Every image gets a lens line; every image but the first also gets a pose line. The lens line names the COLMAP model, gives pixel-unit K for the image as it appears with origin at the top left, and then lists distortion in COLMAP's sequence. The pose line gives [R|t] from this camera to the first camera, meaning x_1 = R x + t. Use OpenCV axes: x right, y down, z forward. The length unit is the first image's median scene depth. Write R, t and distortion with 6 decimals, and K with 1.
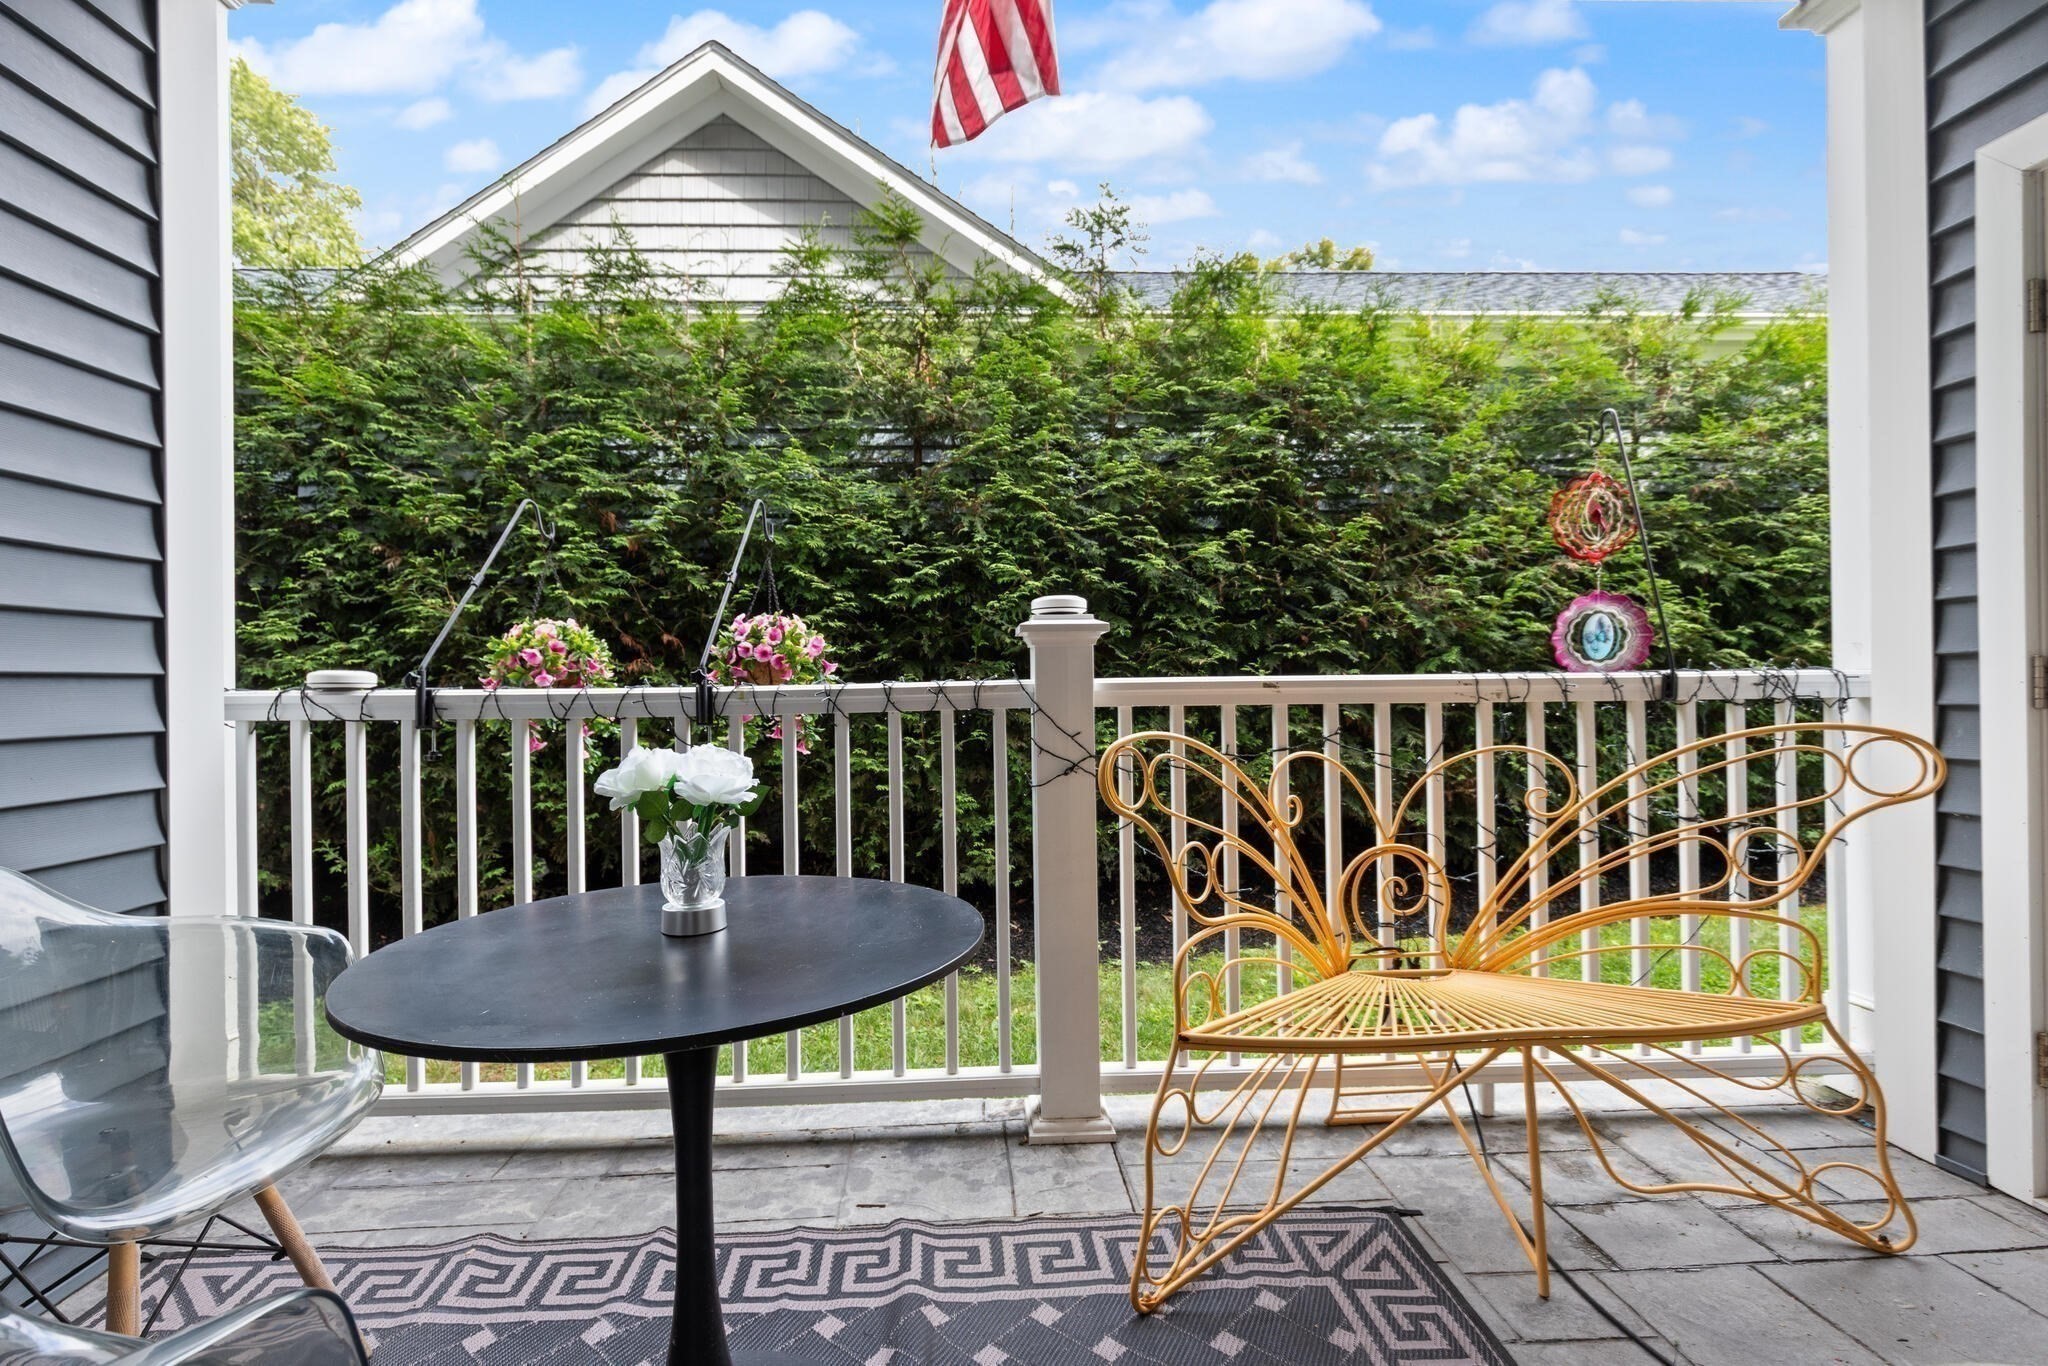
lens RADIAL K [[953.9, 0, 952.5], [0, 953.9, 687.6], [0, 0, 1]] dist [0.007640, -0.002203]
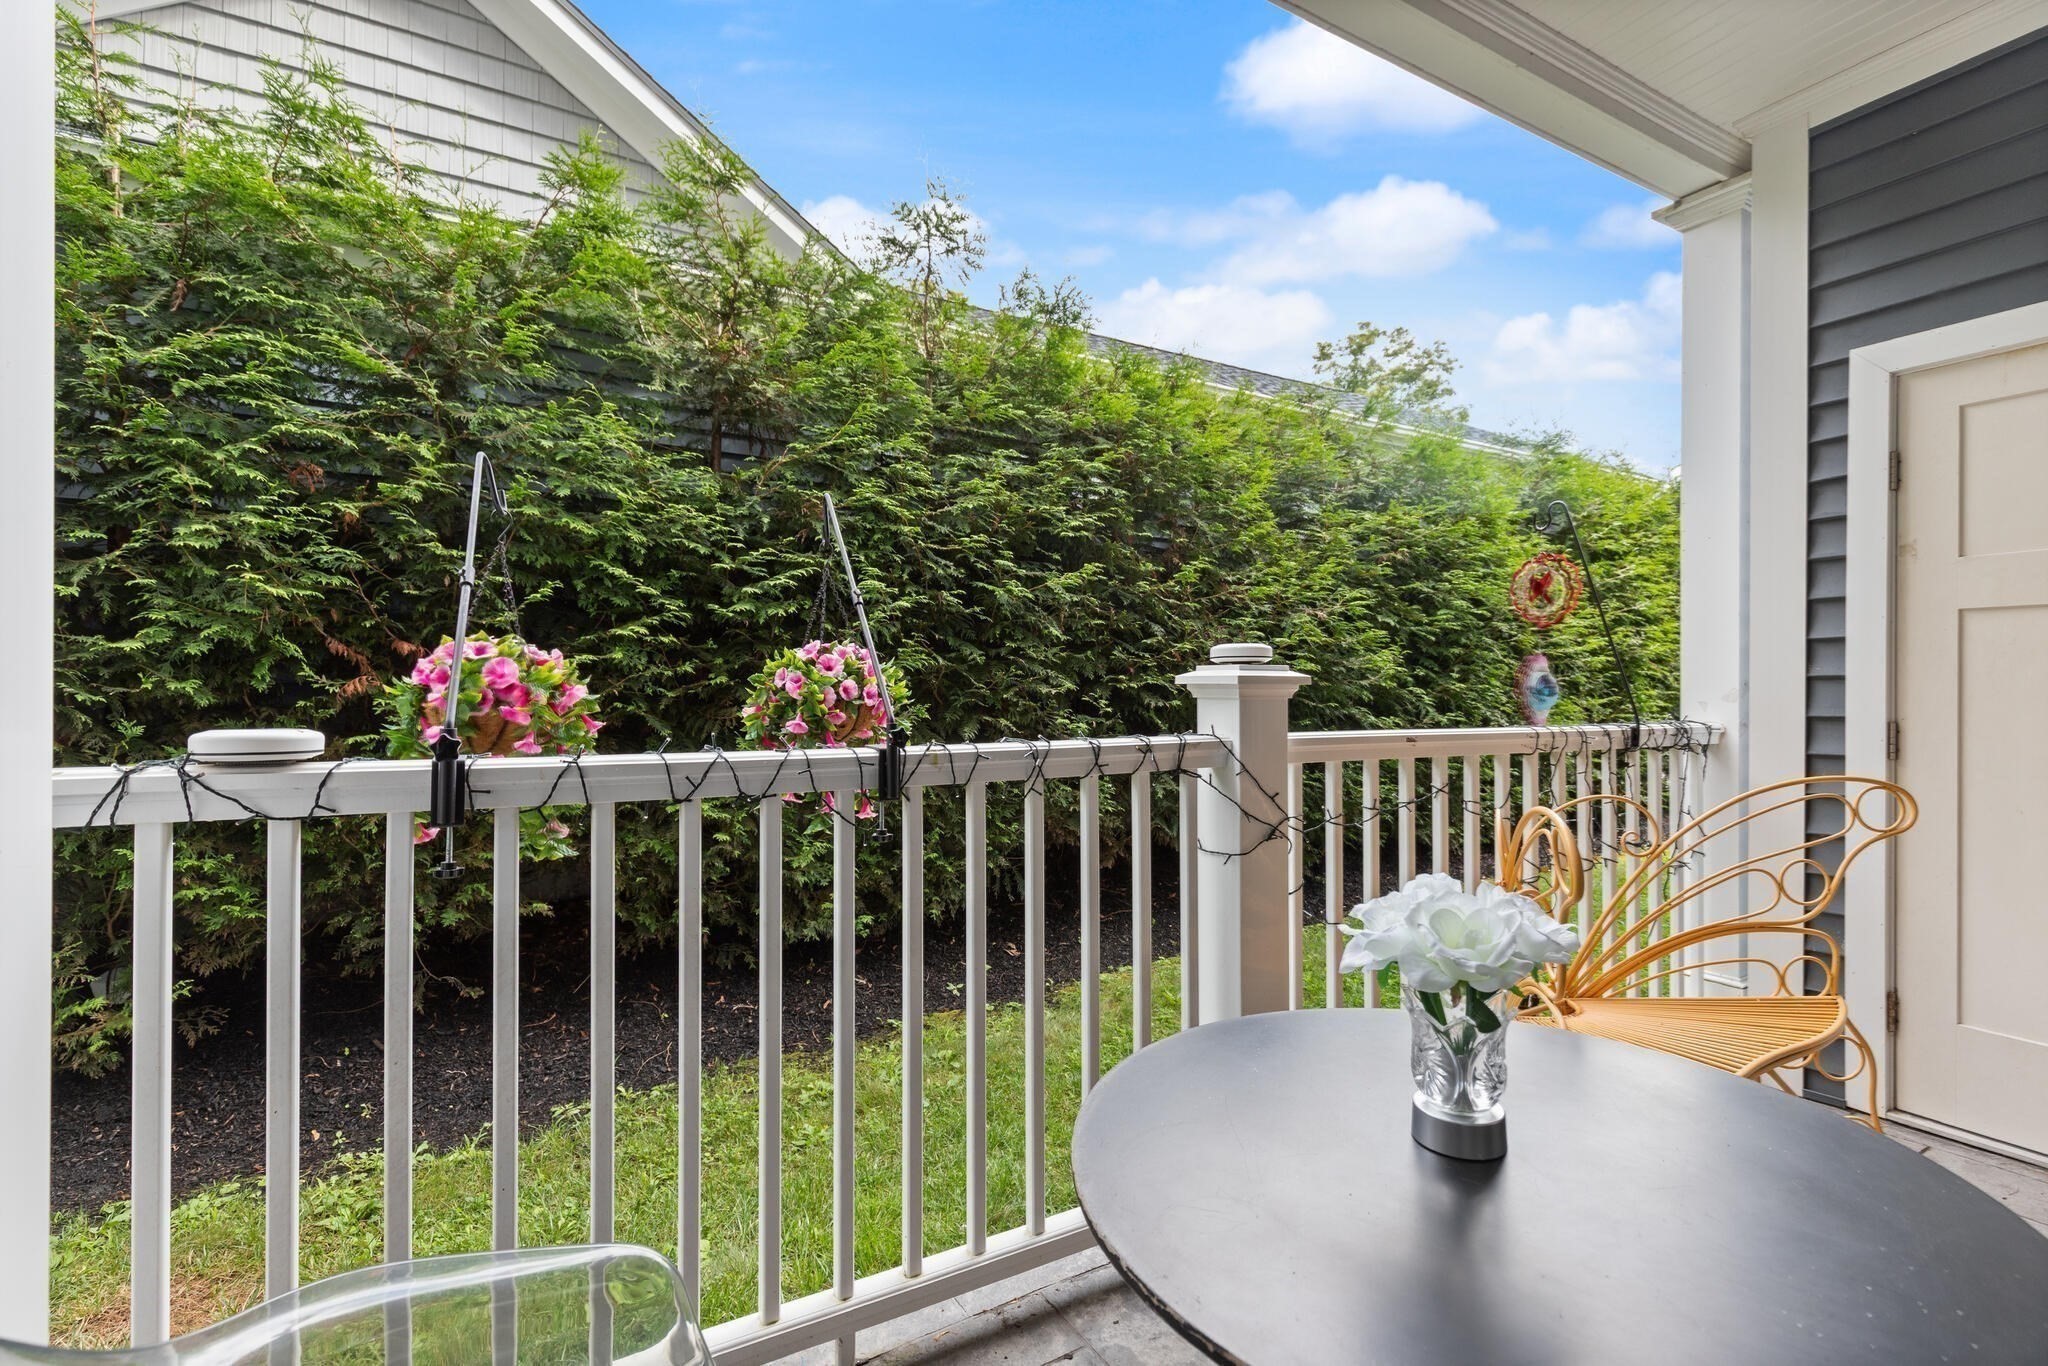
lens RADIAL K [[953.9, 0, 1034.0], [0, 953.9, 692.7], [0, 0, 1]] dist [0.007640, -0.002203]
pose [[0.878981, 0.014787, 0.476627, -0.230590], [-0.012438, 0.999890, -0.008082, -0.017664], [-0.476694, 0.001175, 0.879068, 0.135199]]
